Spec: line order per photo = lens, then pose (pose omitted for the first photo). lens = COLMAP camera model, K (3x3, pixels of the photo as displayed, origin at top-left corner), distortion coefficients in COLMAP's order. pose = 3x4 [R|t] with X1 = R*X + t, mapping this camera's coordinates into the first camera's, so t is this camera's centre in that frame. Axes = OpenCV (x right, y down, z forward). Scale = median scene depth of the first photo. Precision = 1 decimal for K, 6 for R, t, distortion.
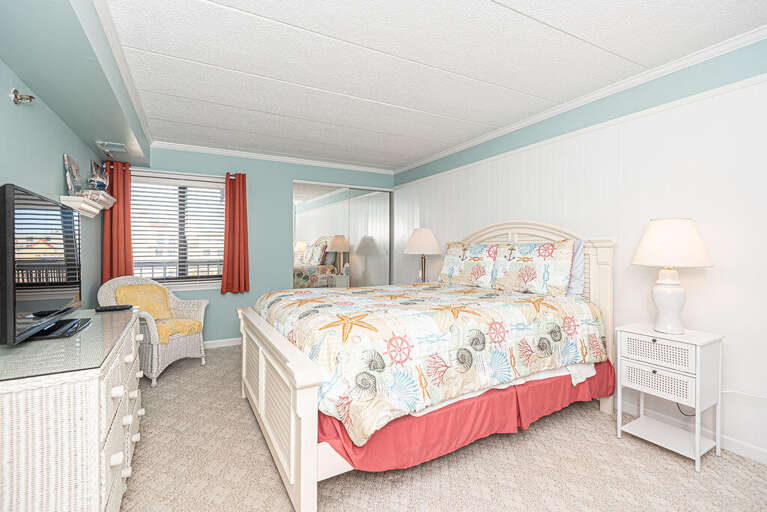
lens RADIAL K [[346.2, 0, 379.4], [0, 346.2, 254.8], [0, 0, 1]] dist [0.021313, -0.008855]
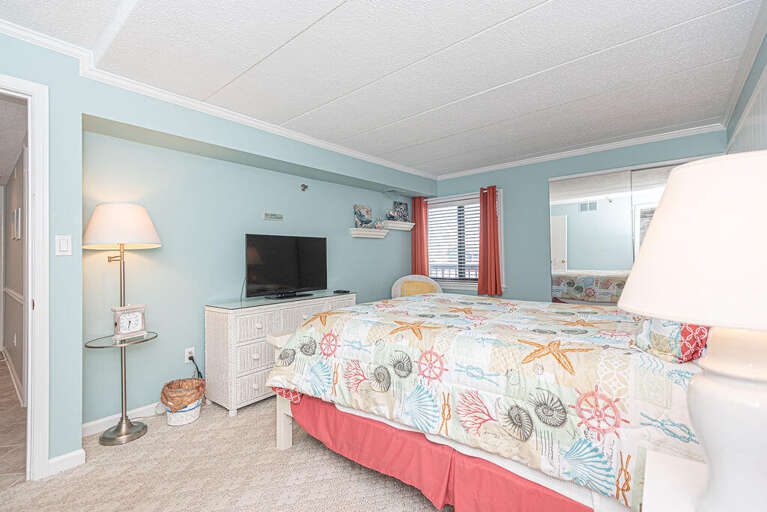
lens RADIAL K [[346.2, 0, 382.0], [0, 346.2, 253.9], [0, 0, 1]] dist [0.021313, -0.008855]
pose [[0.367917, -0.010660, -0.929798, 0.522561], [-0.000519, 0.999932, -0.011669, -0.009670], [0.929859, 0.004775, 0.367886, 0.309204]]
